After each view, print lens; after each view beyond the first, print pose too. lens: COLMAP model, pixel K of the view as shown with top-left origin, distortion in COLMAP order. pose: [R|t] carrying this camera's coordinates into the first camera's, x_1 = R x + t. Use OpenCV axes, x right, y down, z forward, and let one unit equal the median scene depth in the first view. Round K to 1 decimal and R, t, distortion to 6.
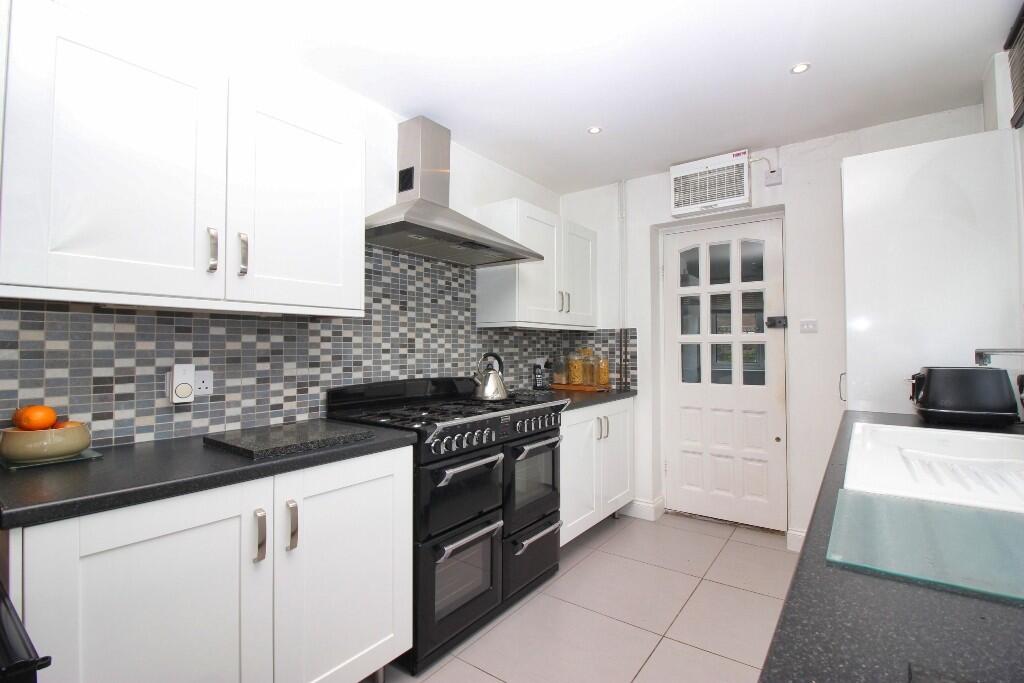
lens RADIAL K [[476.2, 0, 509.6], [0, 476.2, 340.2], [0, 0, 1]] dist [-0.005188, -0.006861]
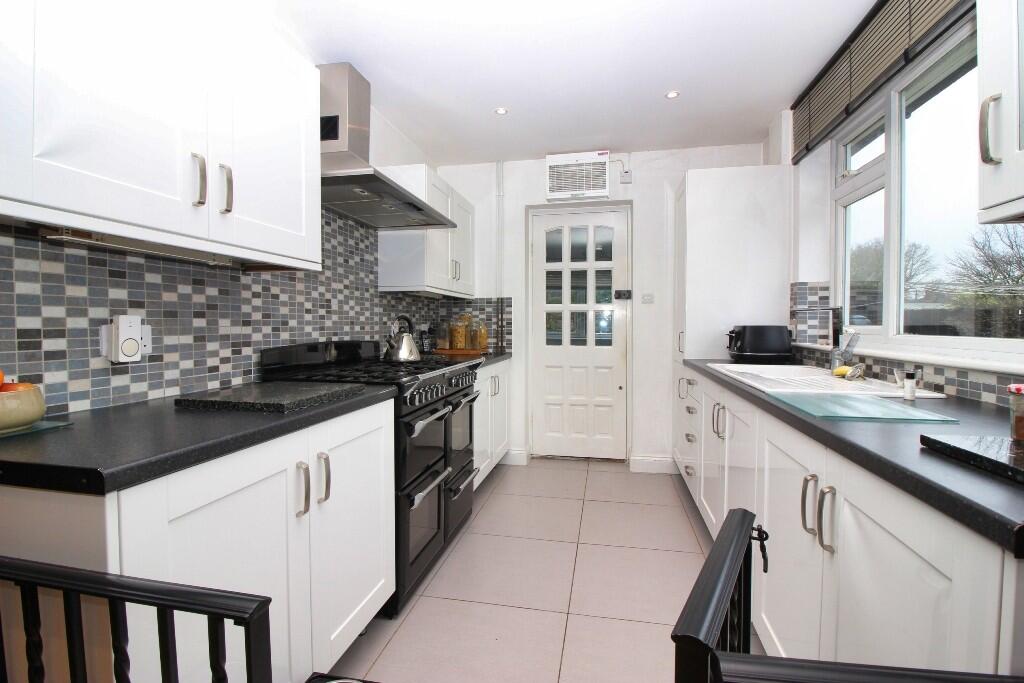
lens RADIAL K [[476.2, 0, 508.0], [0, 476.2, 342.2], [0, 0, 1]] dist [-0.005188, -0.006861]
pose [[0.908067, -0.012368, 0.418643, -0.297070], [-0.009449, 0.998705, 0.049999, 0.033863], [-0.418719, -0.049358, 0.906773, -0.017642]]
